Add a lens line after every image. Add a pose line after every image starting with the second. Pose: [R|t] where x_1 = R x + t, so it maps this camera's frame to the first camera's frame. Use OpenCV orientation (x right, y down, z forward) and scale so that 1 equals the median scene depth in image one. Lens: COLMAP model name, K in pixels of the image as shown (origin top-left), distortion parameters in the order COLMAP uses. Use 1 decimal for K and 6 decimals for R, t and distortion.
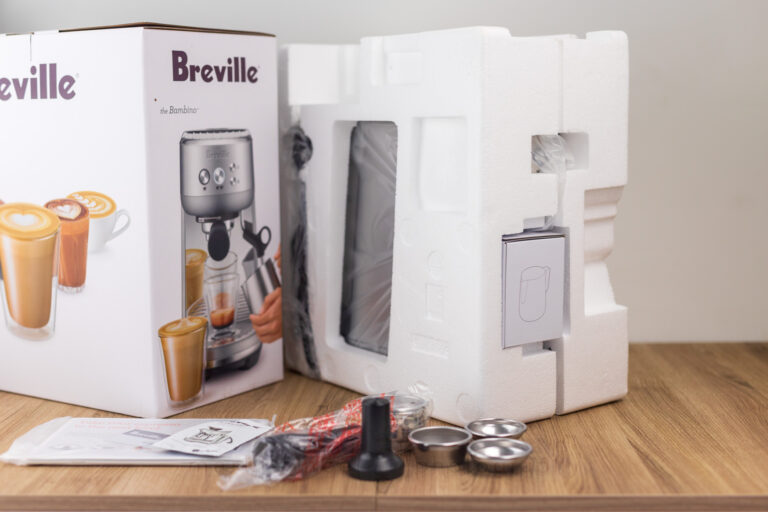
lens RADIAL K [[1105.1, 0, 384.0], [0, 1105.1, 256.0], [0, 0, 1]] dist [-0.011949, 0.000111]
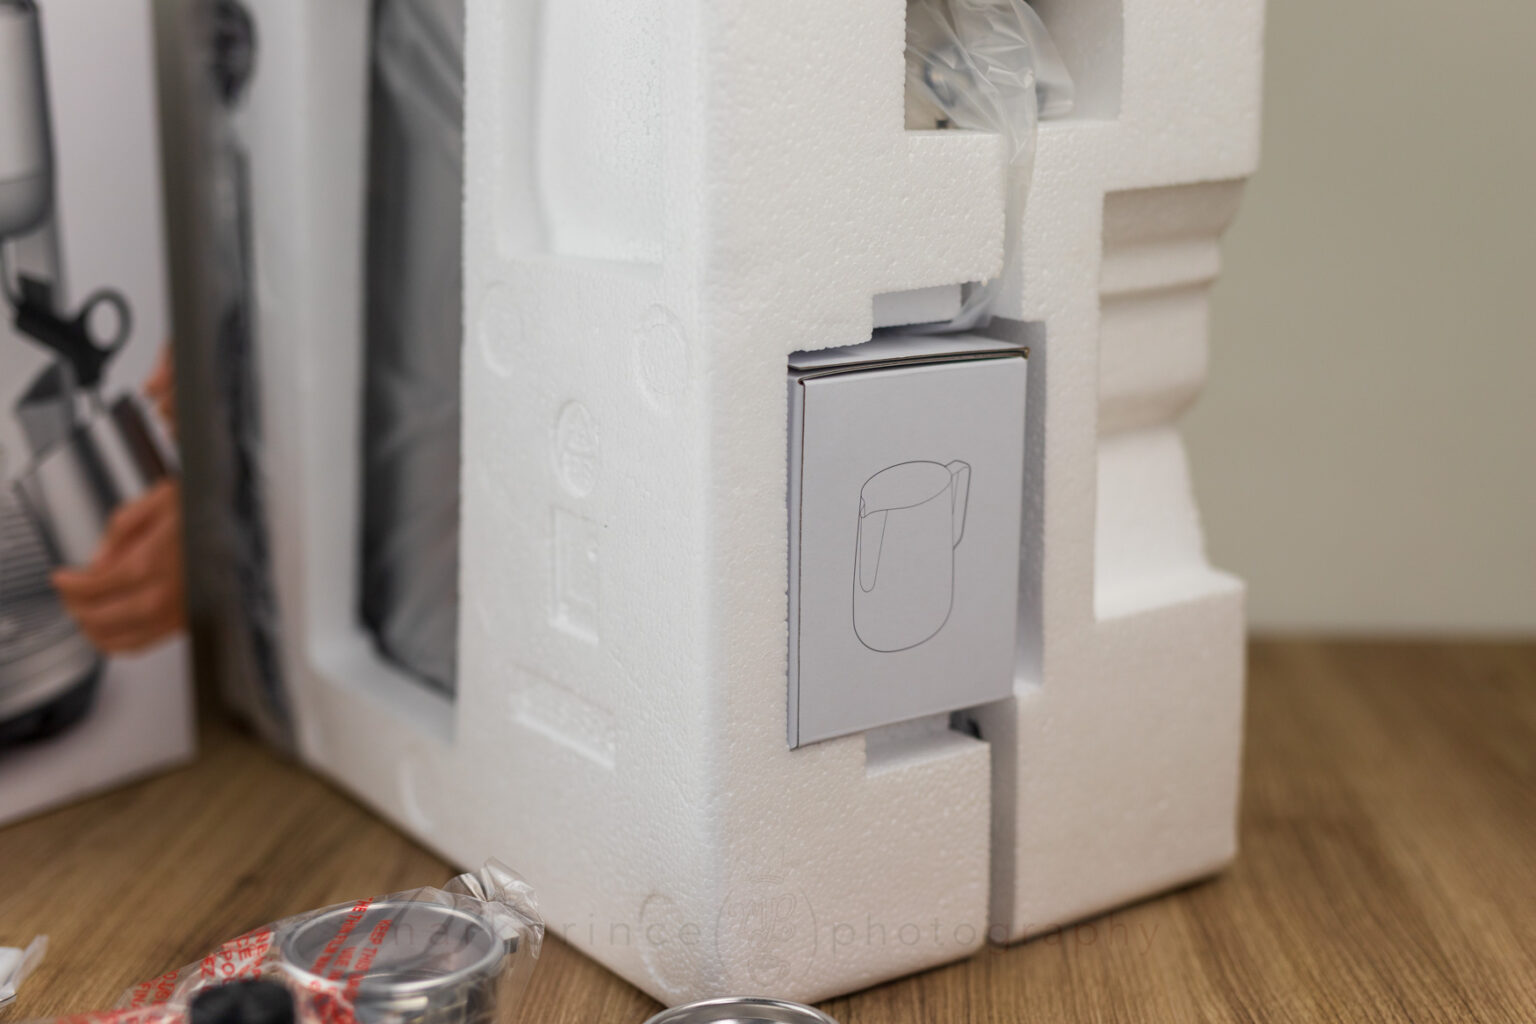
lens RADIAL K [[2210.2, 0, 768.0], [0, 2210.2, 512.0], [0, 0, 1]] dist [-0.011949, 0.000111]
pose [[0.999657, 0.016675, -0.020193, 0.103386], [-0.014704, 0.995454, 0.094107, -0.028462], [0.021670, -0.093777, 0.995357, 0.402307]]
